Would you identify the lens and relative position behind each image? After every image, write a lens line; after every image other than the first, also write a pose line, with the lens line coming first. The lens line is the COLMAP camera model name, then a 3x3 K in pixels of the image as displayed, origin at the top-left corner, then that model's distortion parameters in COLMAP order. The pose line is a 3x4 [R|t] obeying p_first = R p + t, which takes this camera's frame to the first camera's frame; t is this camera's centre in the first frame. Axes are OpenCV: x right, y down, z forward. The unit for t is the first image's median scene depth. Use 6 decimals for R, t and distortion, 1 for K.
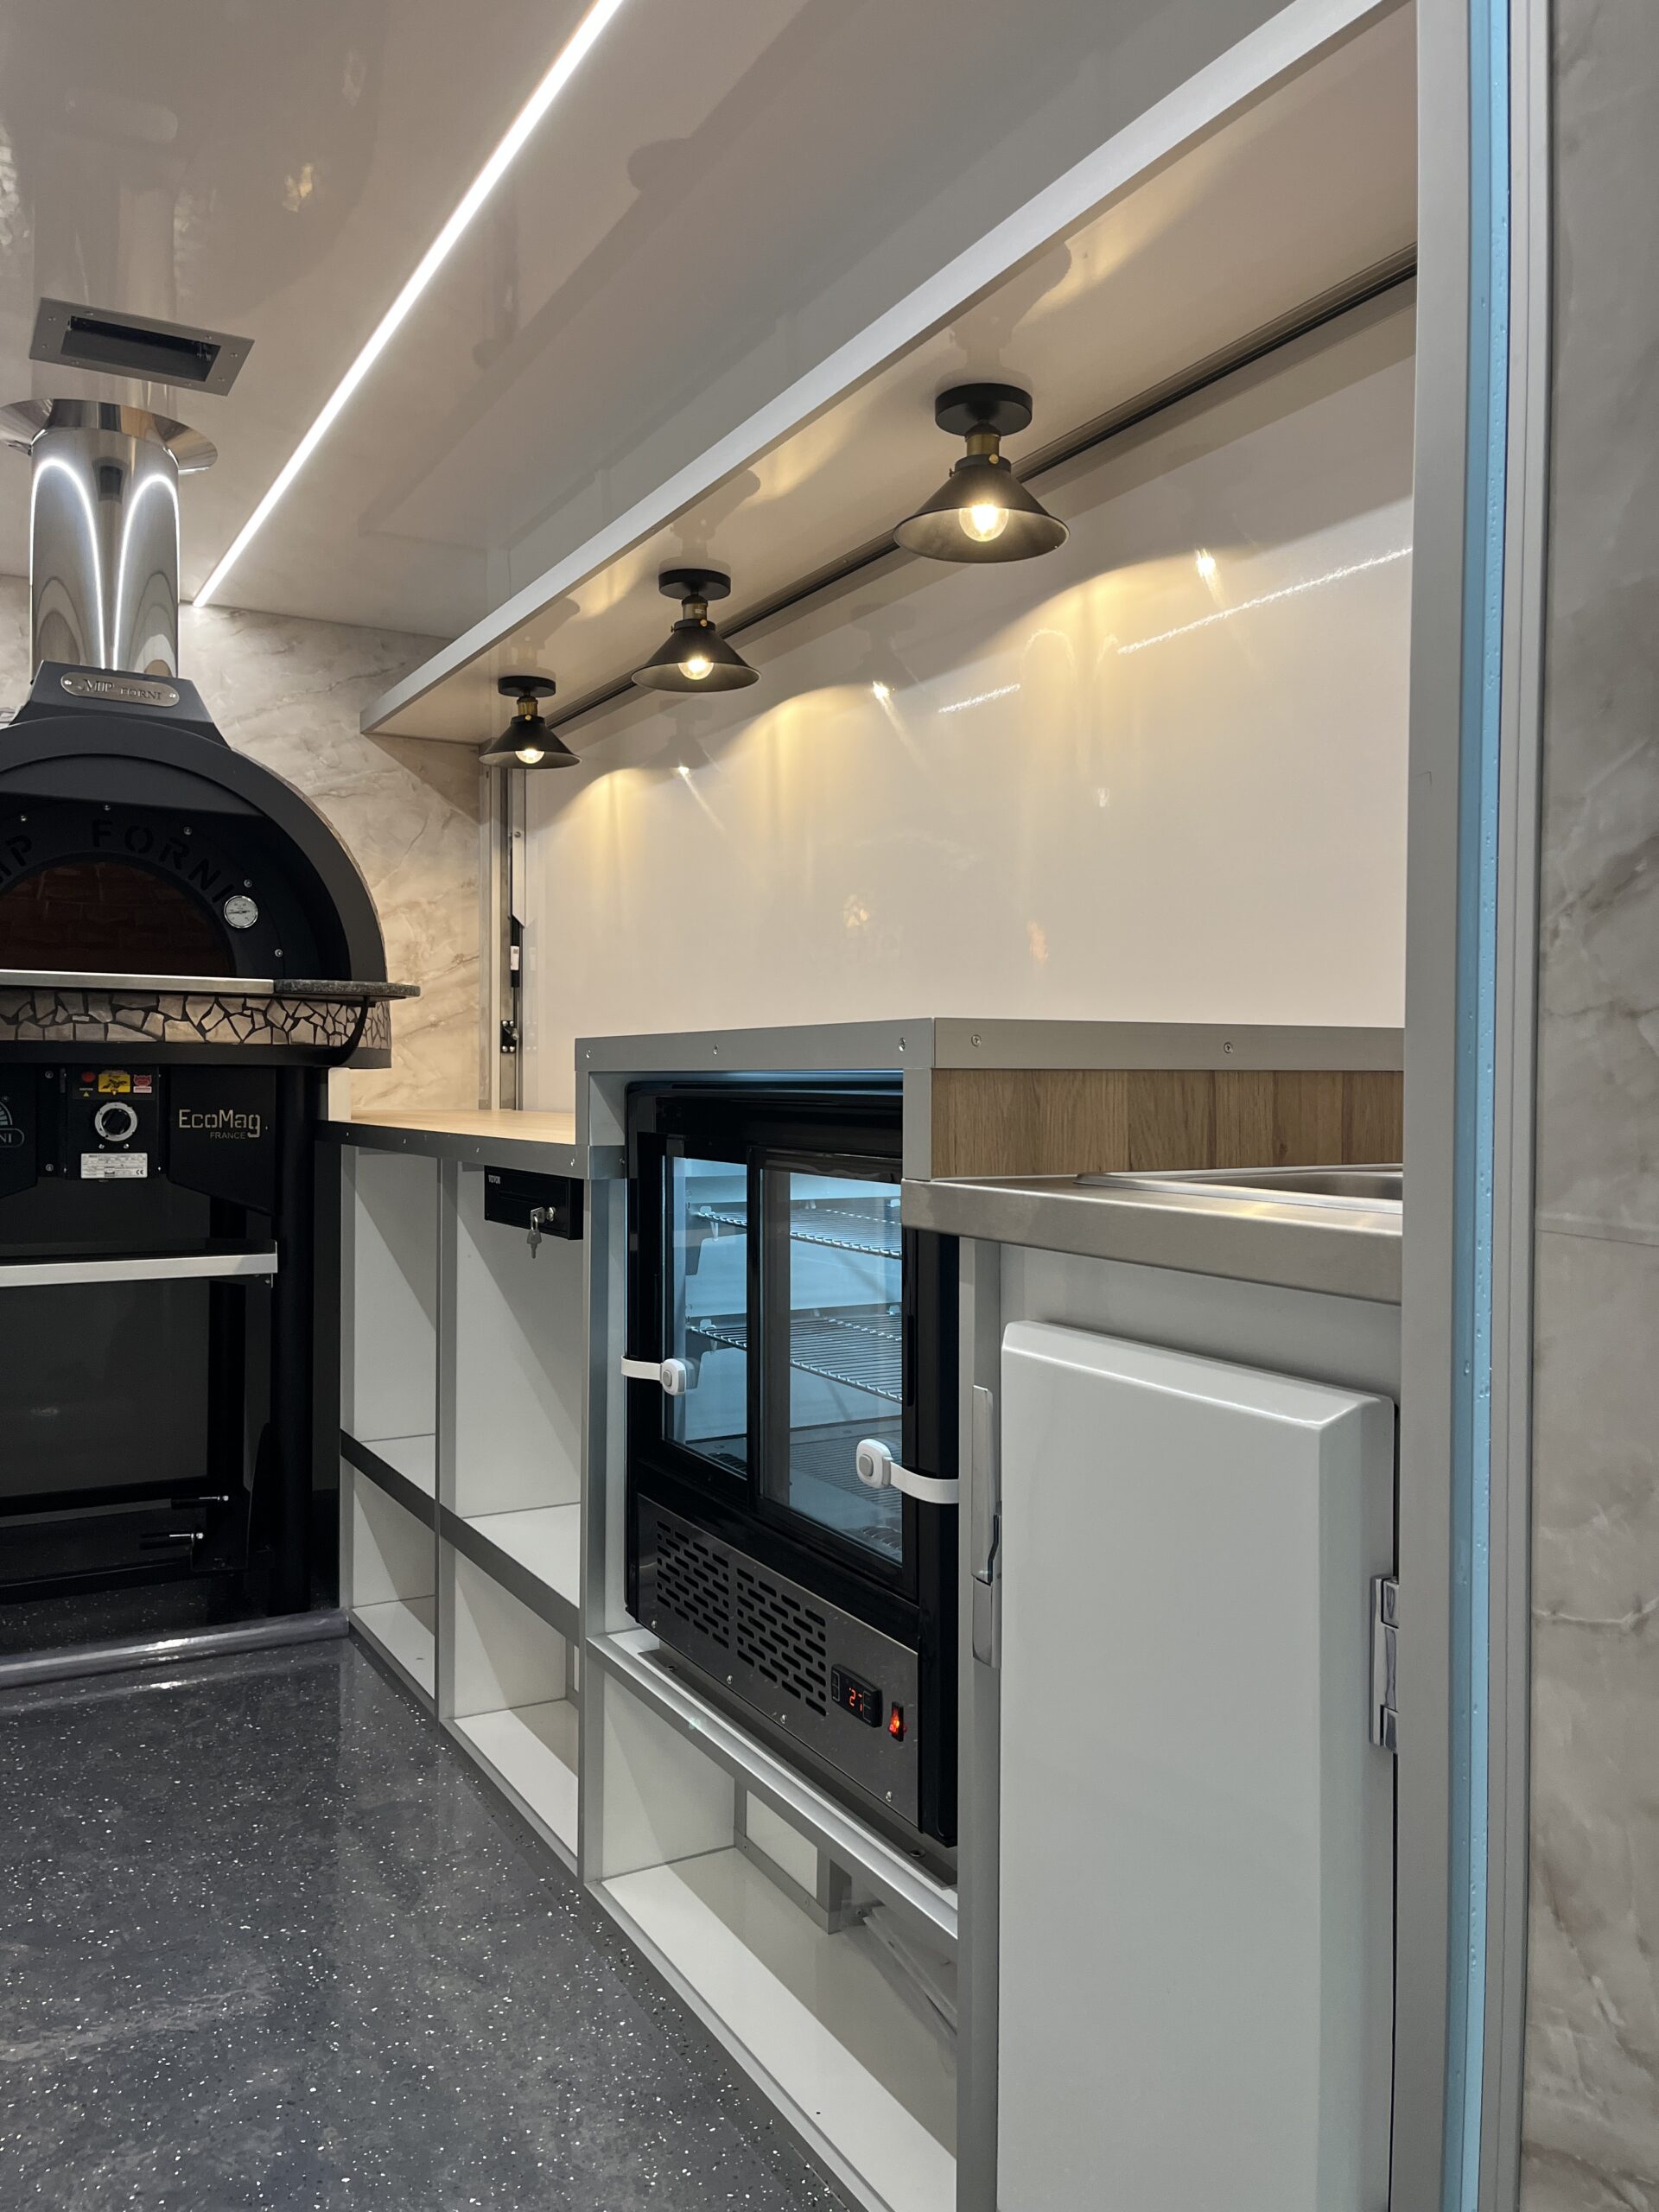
lens RADIAL K [[1684.9, 0, 829.5], [0, 1684.9, 1106.0], [0, 0, 1]] dist [0.063060, -0.075888]
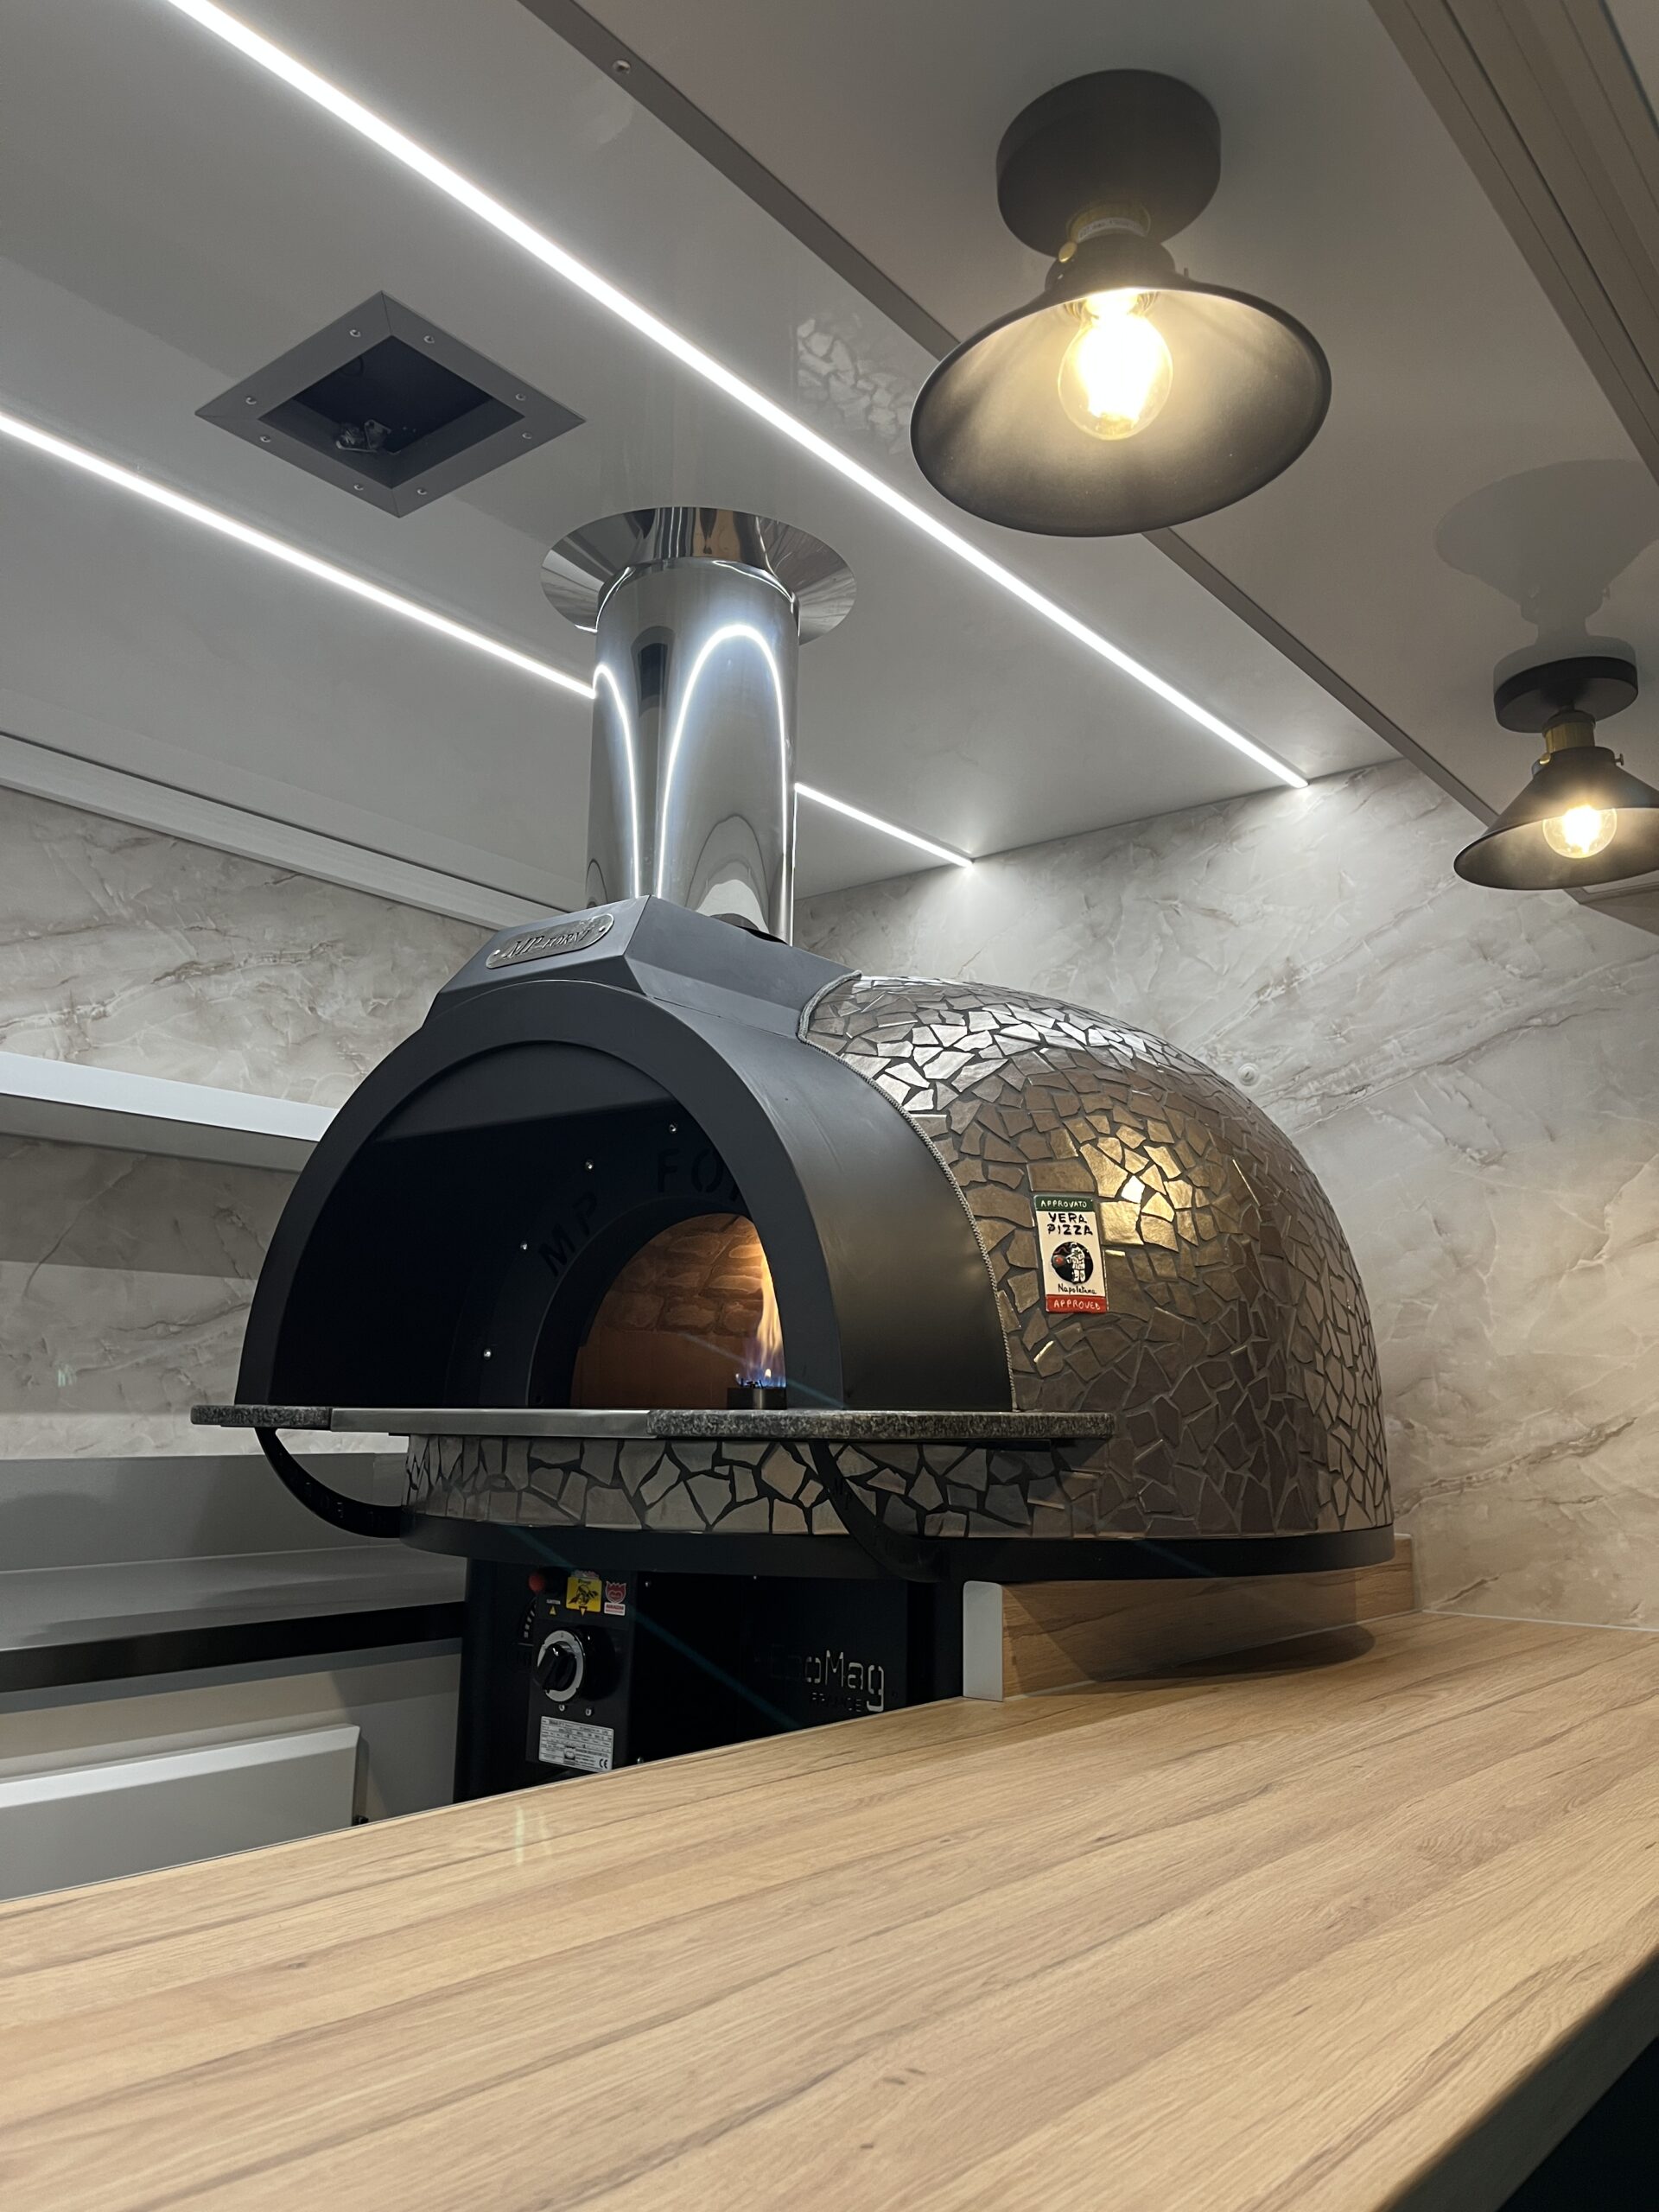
lens RADIAL K [[1678.7, 0, 818.5], [0, 1678.7, 1084.1], [0, 0, 1]] dist [0.086767, -0.204750]
pose [[0.371871, -0.183894, -0.909887, 0.166863], [-0.023787, 0.977972, -0.207376, -0.066252], [0.927980, 0.098761, 0.359305, 0.852106]]
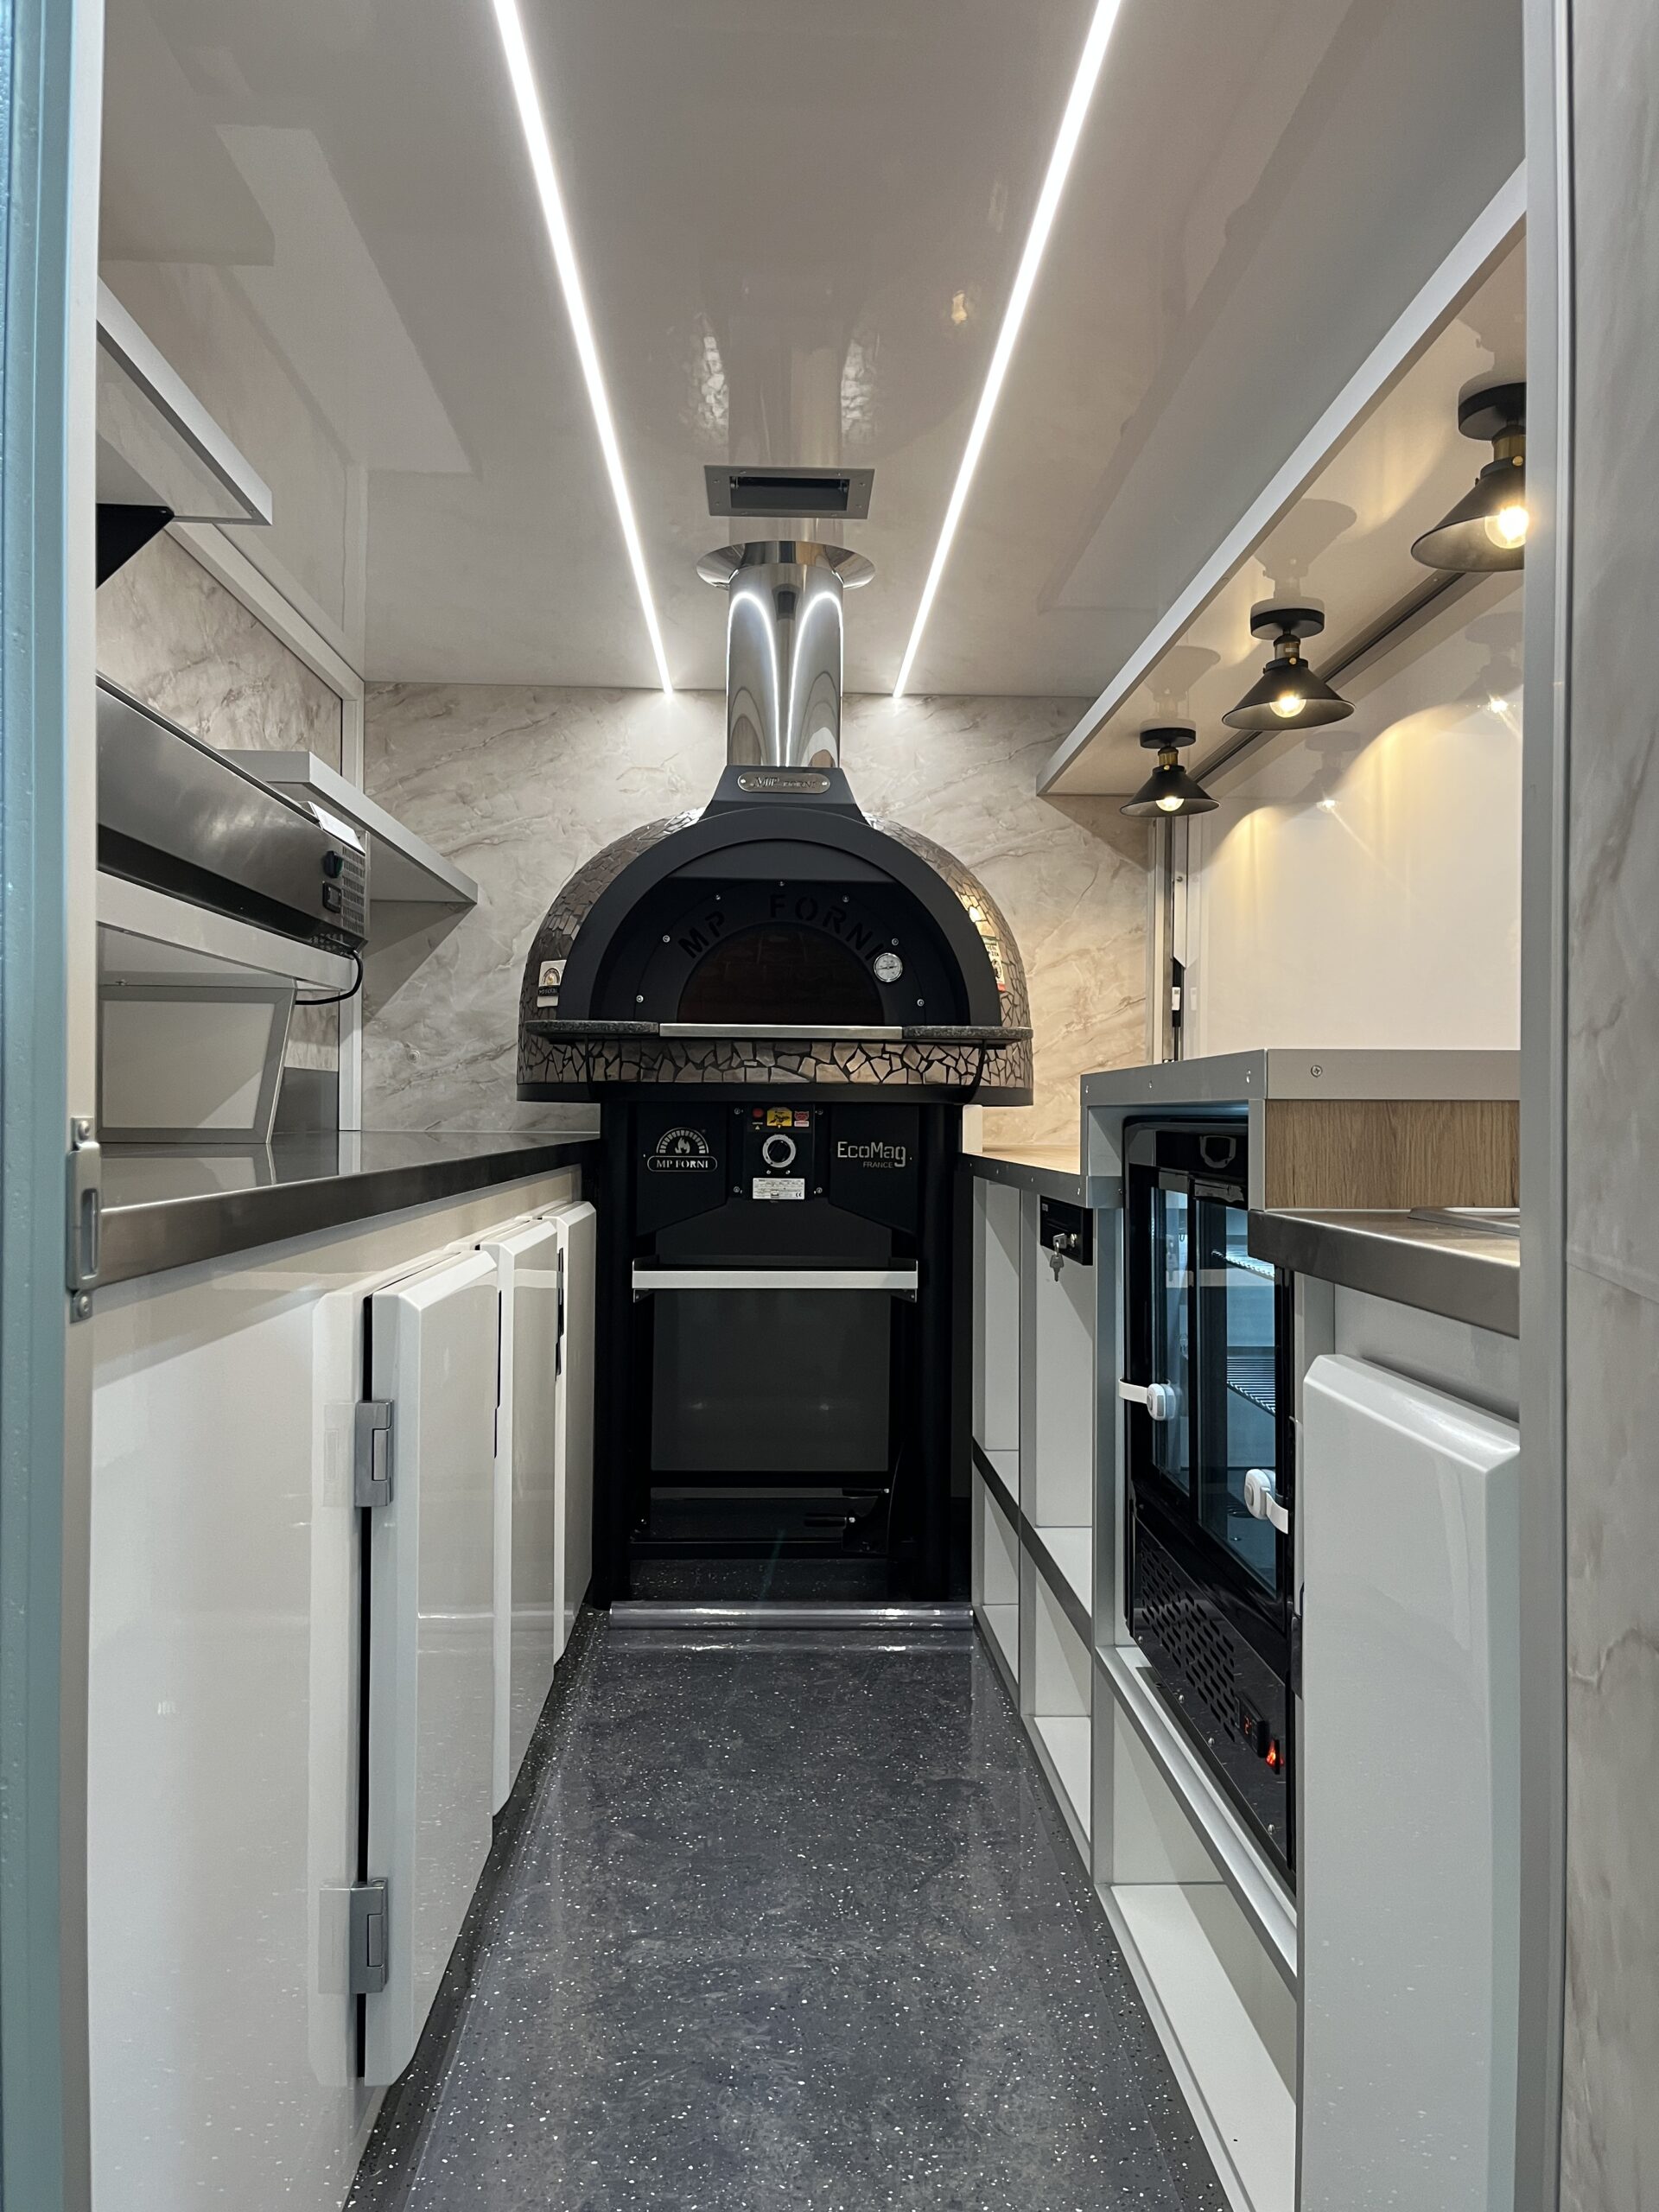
lens RADIAL K [[1671.2, 0, 829.5], [0, 1671.2, 1106.0], [0, 0, 1]] dist [0.062666, -0.004296]
pose [[0.889932, -0.001179, -0.456092, 0.135102], [-0.009178, 0.999748, -0.020493, 0.001360], [0.456002, 0.022423, 0.889696, -0.008310]]
